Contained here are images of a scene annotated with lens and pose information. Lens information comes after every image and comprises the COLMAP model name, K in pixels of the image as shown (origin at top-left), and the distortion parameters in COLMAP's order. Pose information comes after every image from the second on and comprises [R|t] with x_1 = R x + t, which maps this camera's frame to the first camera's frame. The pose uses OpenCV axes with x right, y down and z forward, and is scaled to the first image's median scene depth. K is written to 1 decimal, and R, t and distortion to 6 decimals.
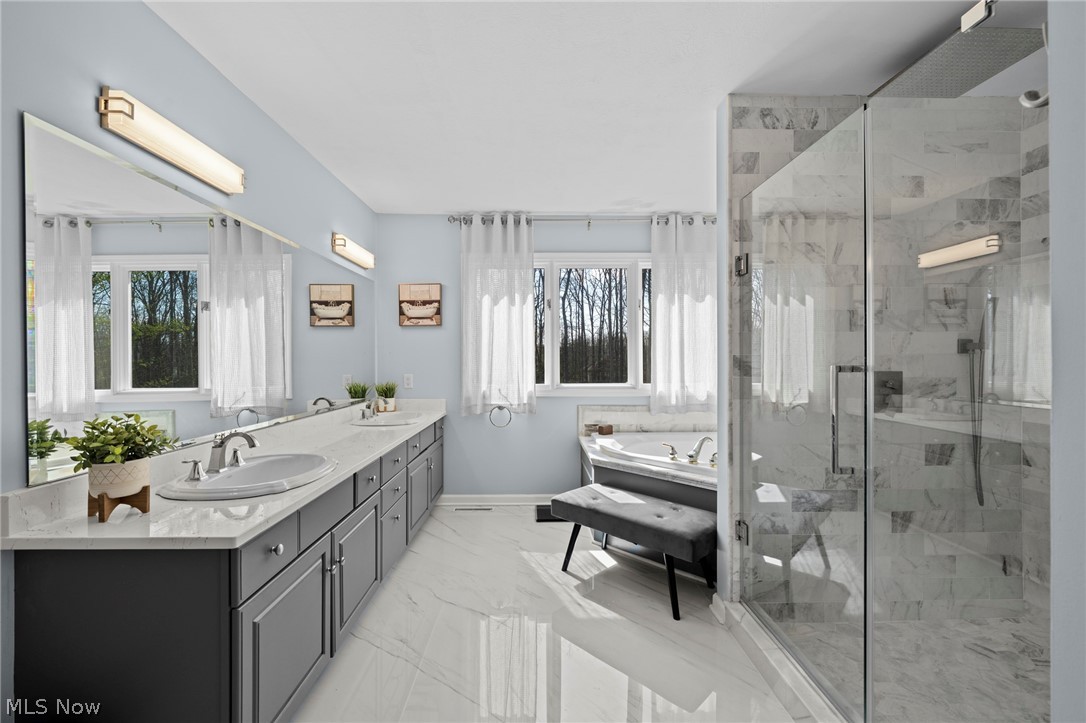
lens RADIAL K [[451.9, 0, 538.9], [0, 451.9, 360.7], [0, 0, 1]] dist [0.001219, -0.000109]
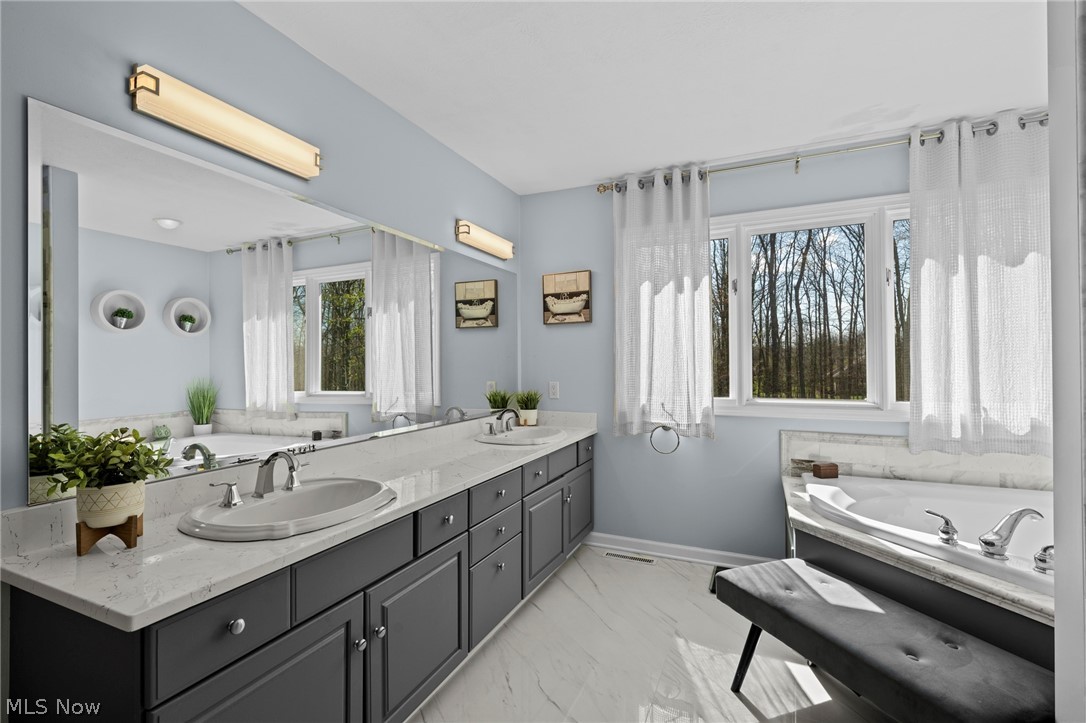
lens RADIAL K [[486.4, 0, 540.4], [0, 486.4, 360.5], [0, 0, 1]] dist [0.003233, -0.000268]
pose [[0.905260, -0.004616, -0.424834, 0.073846], [0.000850, 0.999959, -0.009053, -0.001238], [0.424858, 0.007834, 0.905226, 0.179064]]
